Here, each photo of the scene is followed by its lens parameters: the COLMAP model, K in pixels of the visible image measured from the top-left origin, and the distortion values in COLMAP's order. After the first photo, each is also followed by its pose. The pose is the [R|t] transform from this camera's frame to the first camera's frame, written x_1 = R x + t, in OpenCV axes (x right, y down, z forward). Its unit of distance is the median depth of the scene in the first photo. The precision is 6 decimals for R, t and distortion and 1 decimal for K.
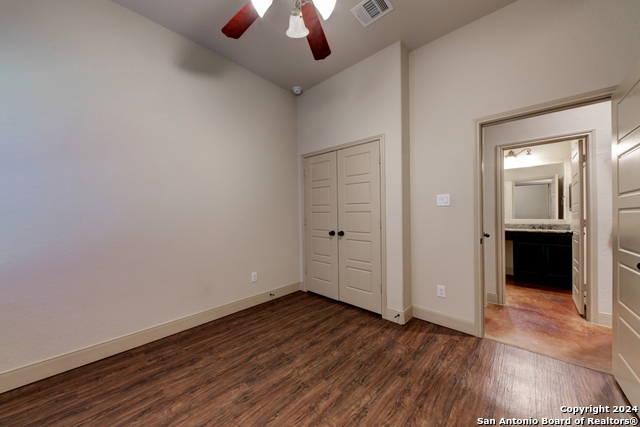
lens RADIAL K [[219.5, 0, 320.0], [0, 219.5, 213.5], [0, 0, 1]] dist [0.000199, -0.000093]
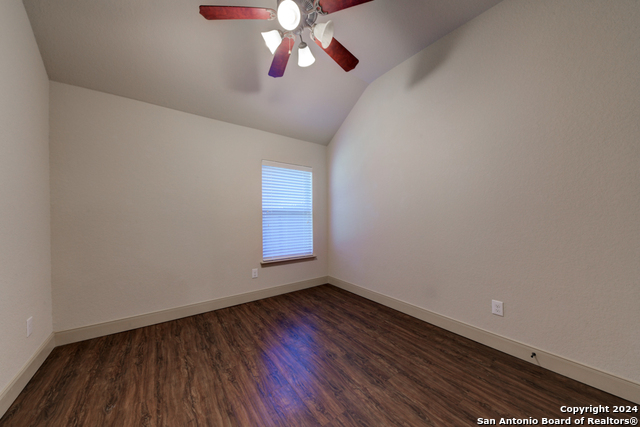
lens RADIAL K [[219.5, 0, 320.0], [0, 219.5, 213.5], [0, 0, 1]] dist [0.000199, -0.000093]
pose [[-0.189291, -0.001681, -0.981920, 0.731987], [0.006406, 0.999975, -0.002947, -0.009104], [0.981900, -0.006848, -0.189275, 0.898661]]
